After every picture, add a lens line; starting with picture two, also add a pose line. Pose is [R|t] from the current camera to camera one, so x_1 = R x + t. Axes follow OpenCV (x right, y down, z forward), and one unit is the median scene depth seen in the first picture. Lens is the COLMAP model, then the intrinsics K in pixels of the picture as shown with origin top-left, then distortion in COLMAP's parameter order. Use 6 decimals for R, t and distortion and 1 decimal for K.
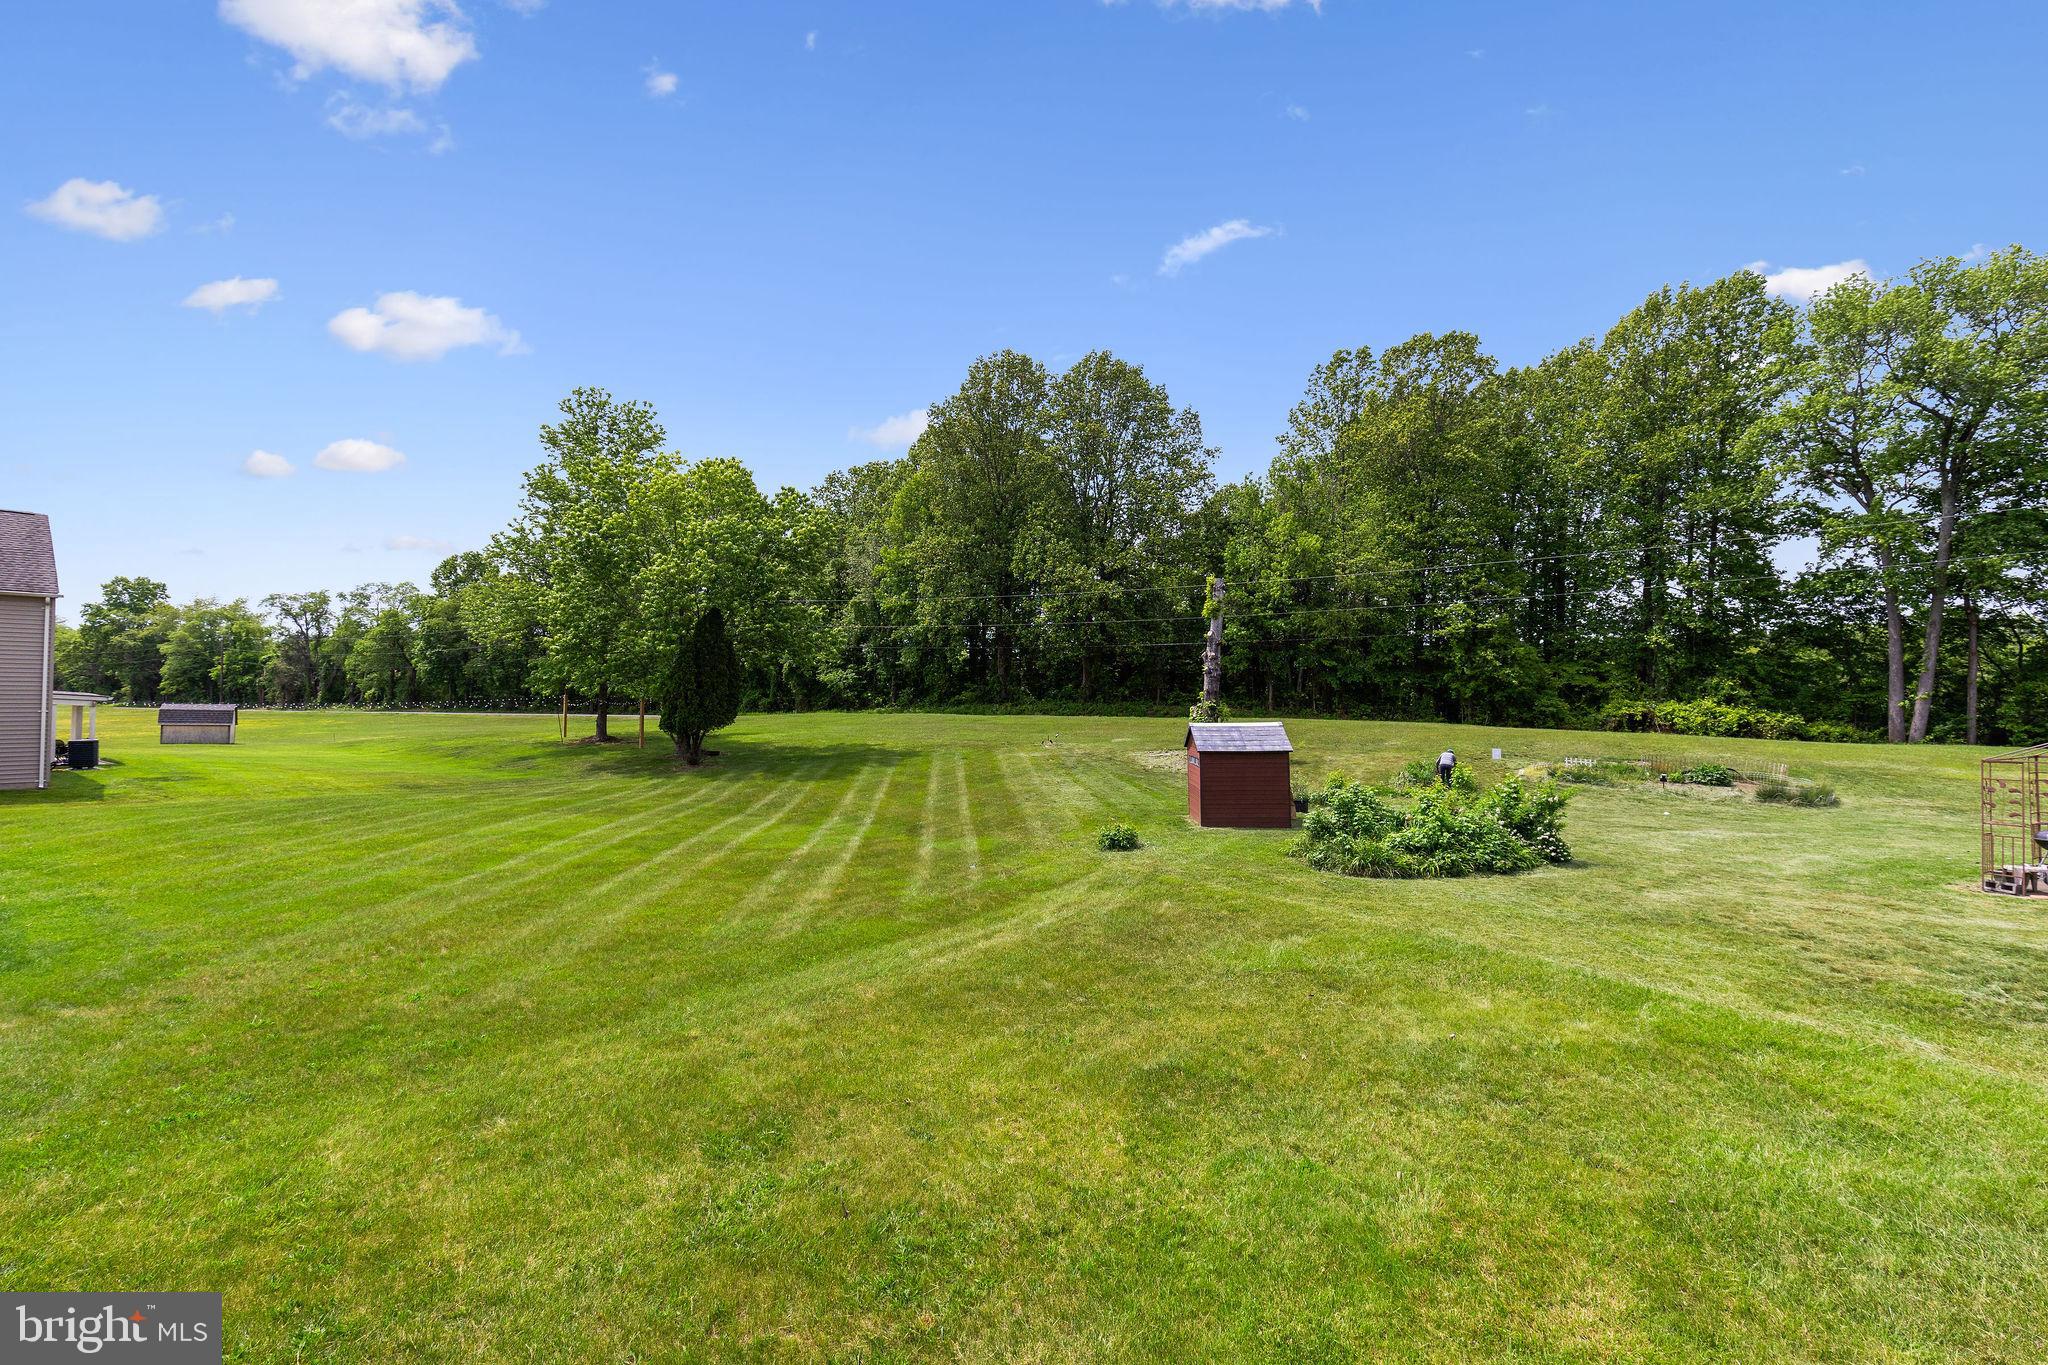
lens RADIAL K [[917.6, 0, 1015.1], [0, 917.6, 682.4], [0, 0, 1]] dist [0.004551, -0.001512]
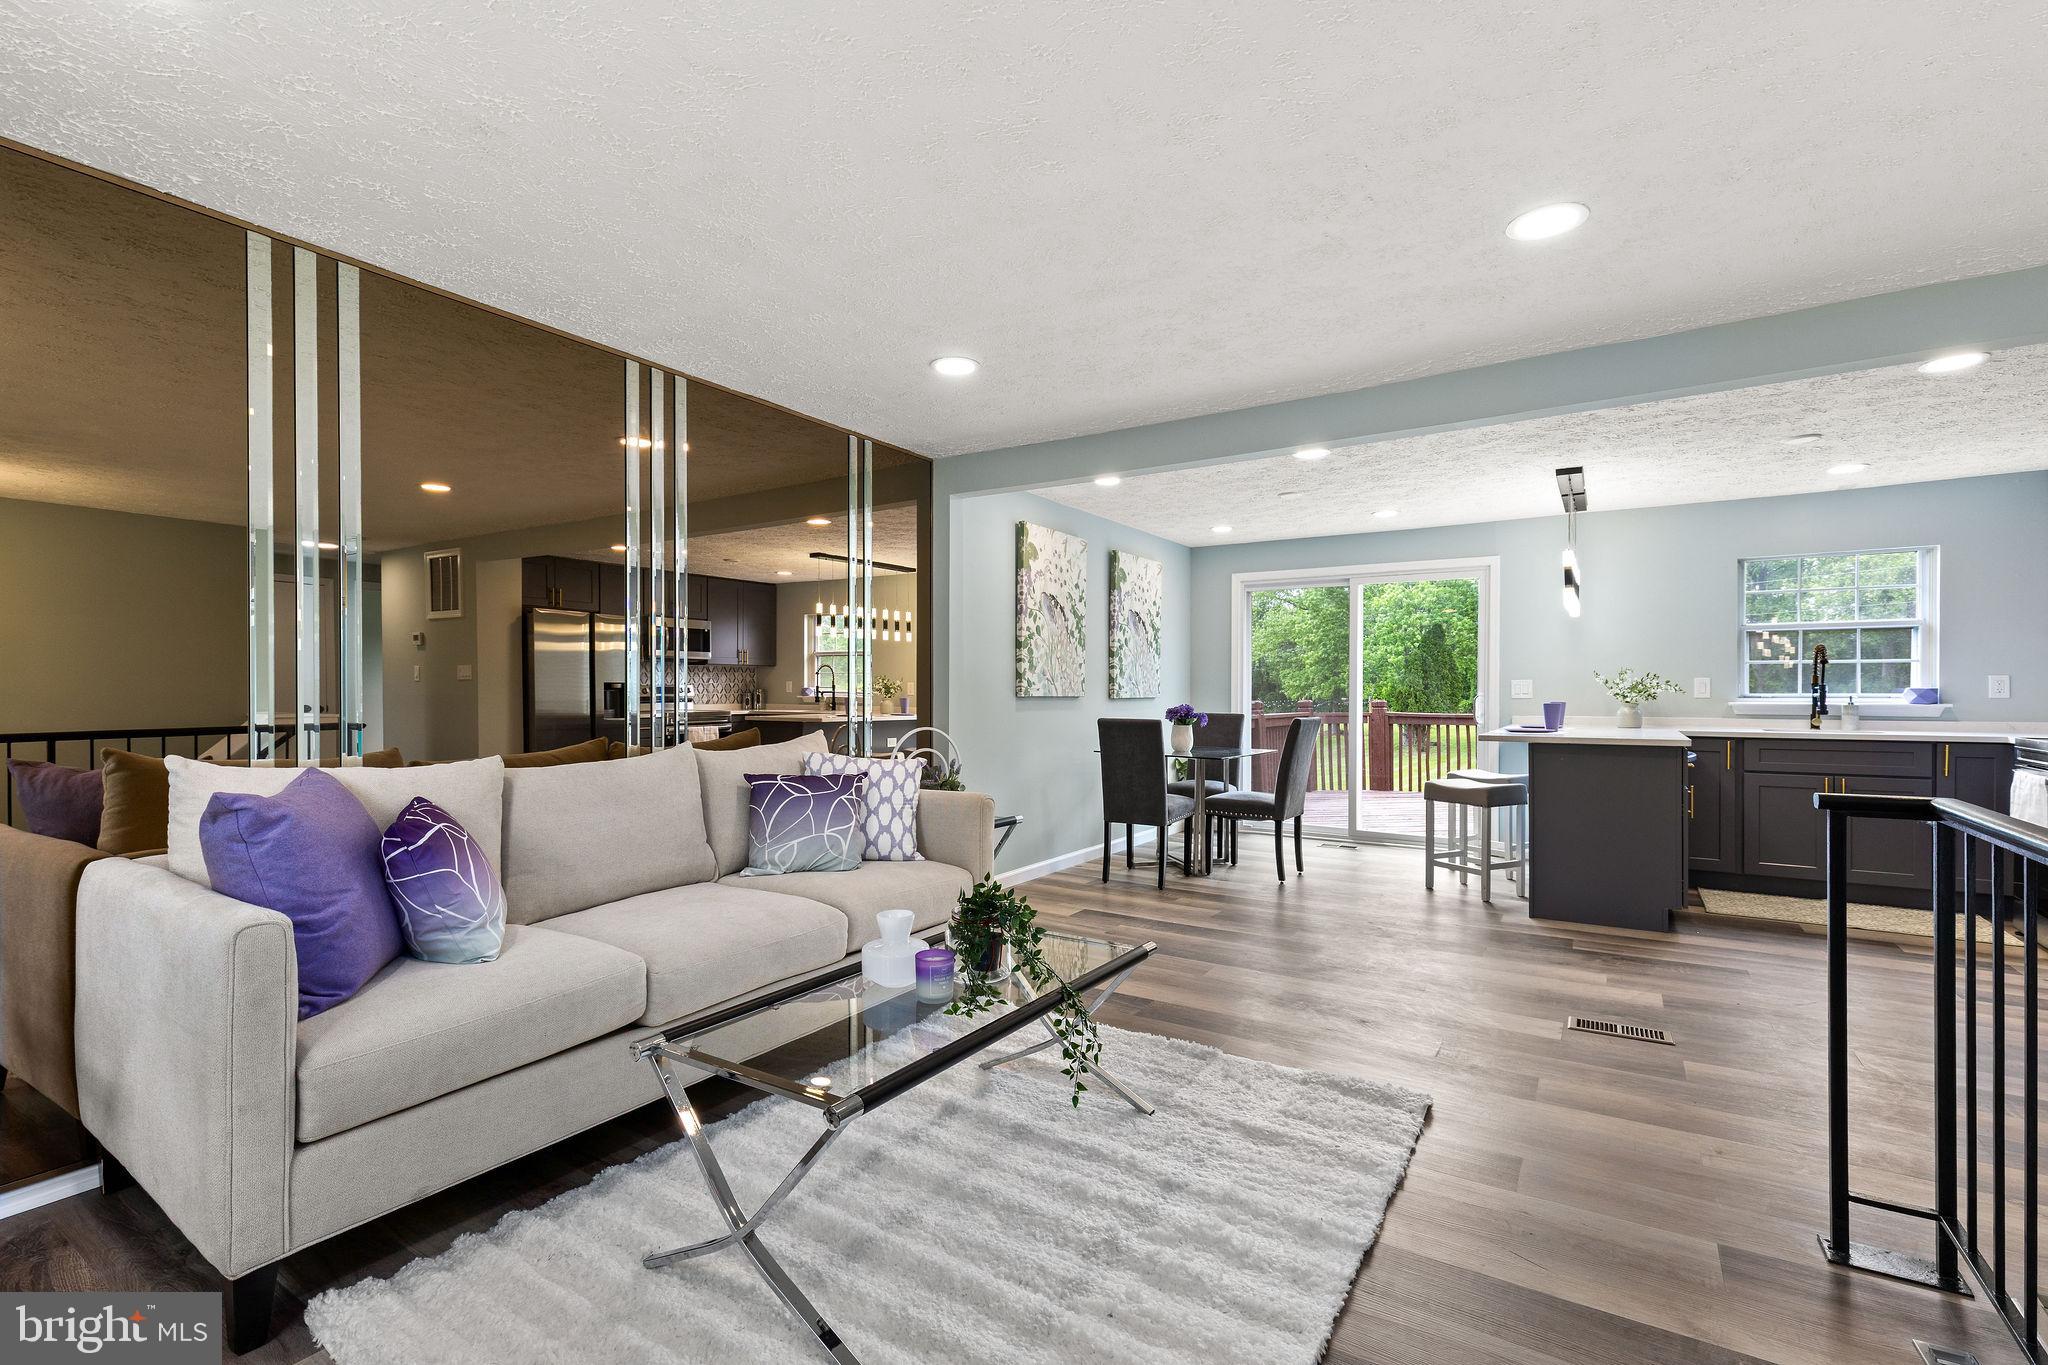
lens RADIAL K [[917.6, 0, 1021.9], [0, 917.6, 695.5], [0, 0, 1]] dist [0.004551, -0.001512]
pose [[0.763274, -0.017648, -0.645833, 0.016425], [0.023415, 0.999726, 0.000354, 0.000469], [0.645650, -0.015392, 0.763478, -0.126240]]
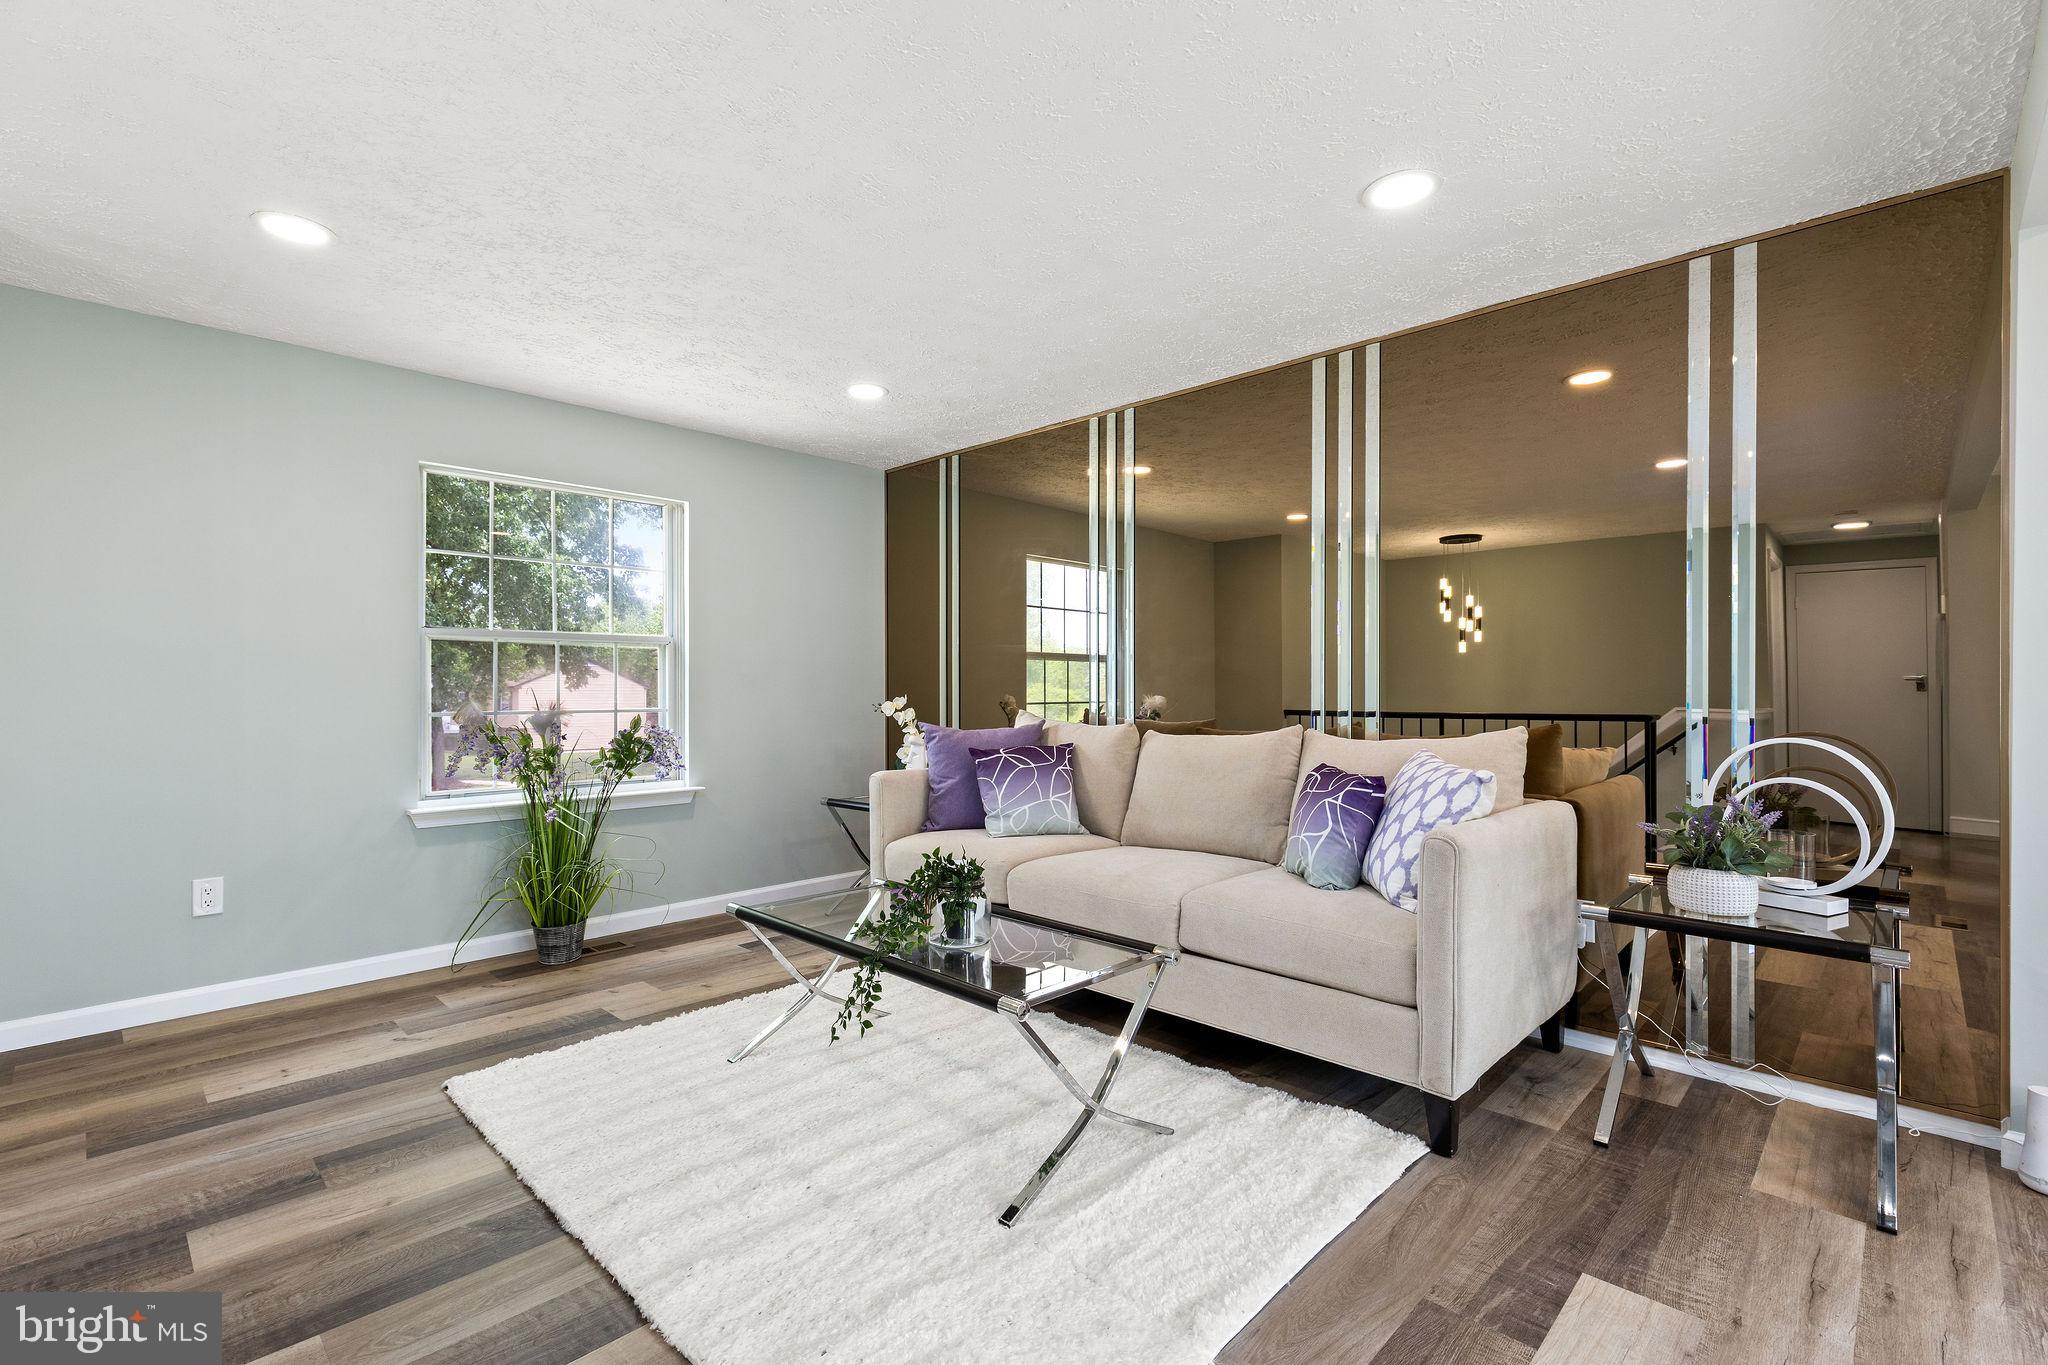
lens RADIAL K [[917.6, 0, 1024.0], [0, 917.6, 677.0], [0, 0, 1]] dist [0.004551, -0.001512]
pose [[-0.789845, -0.036360, -0.612228, 0.014513], [-0.017644, 0.999175, -0.036578, 0.001245], [0.613053, -0.018089, -0.789835, -0.091760]]
